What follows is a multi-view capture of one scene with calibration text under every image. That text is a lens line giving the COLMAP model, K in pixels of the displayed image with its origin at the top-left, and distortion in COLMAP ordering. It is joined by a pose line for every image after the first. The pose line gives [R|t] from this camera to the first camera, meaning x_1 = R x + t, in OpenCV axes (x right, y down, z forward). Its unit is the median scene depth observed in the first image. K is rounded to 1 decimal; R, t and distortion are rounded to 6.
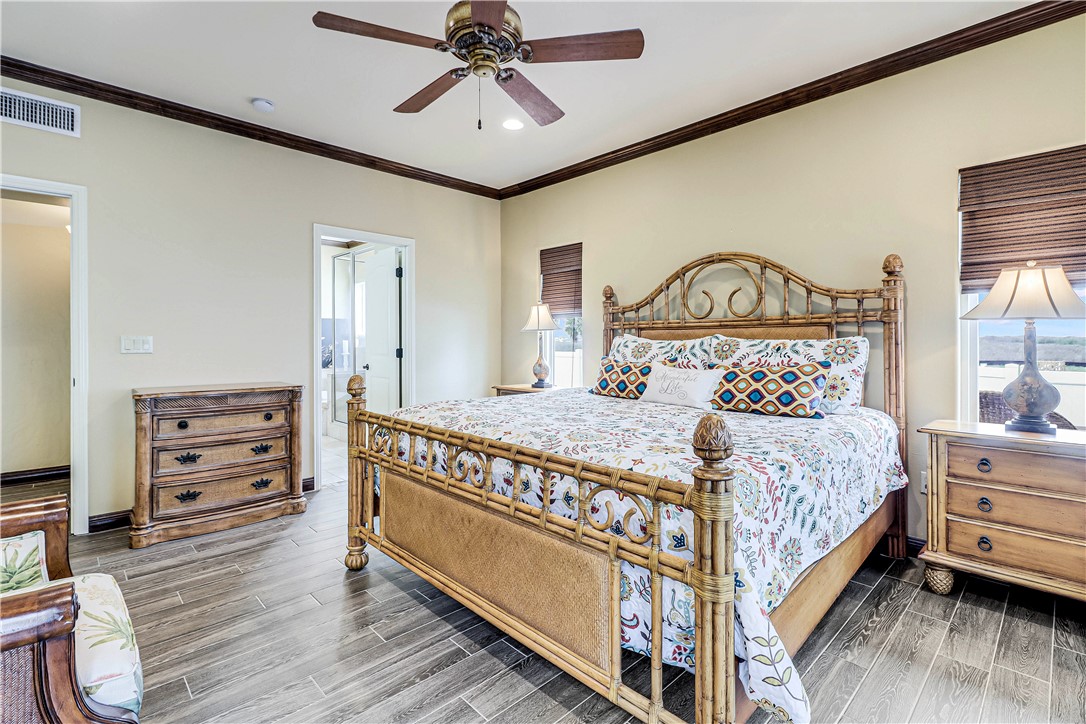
lens RADIAL K [[529.3, 0, 539.2], [0, 529.3, 344.1], [0, 0, 1]] dist [0.174342, -0.000043]
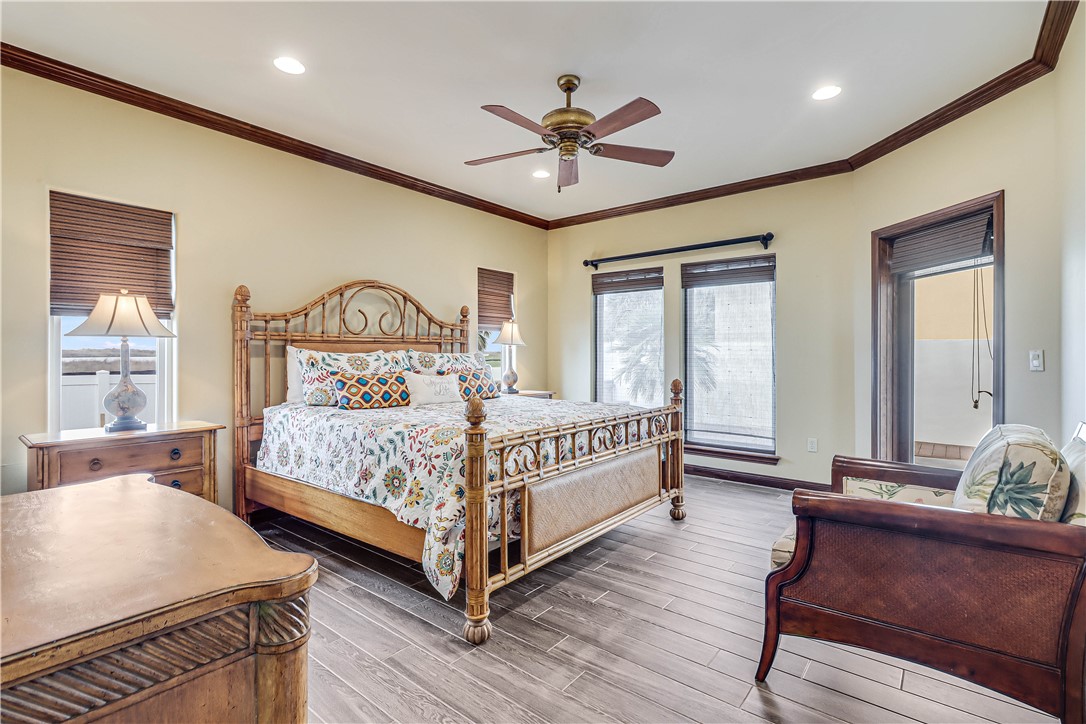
lens RADIAL K [[505.1, 0, 543.4], [0, 505.1, 353.5], [0, 0, 1]] dist [0.002086, -0.000144]
pose [[-0.150040, 0.002424, 0.988677, -0.833772], [0.004961, 0.999986, -0.001699, -0.002570], [-0.988668, 0.004650, -0.150050, 0.793315]]
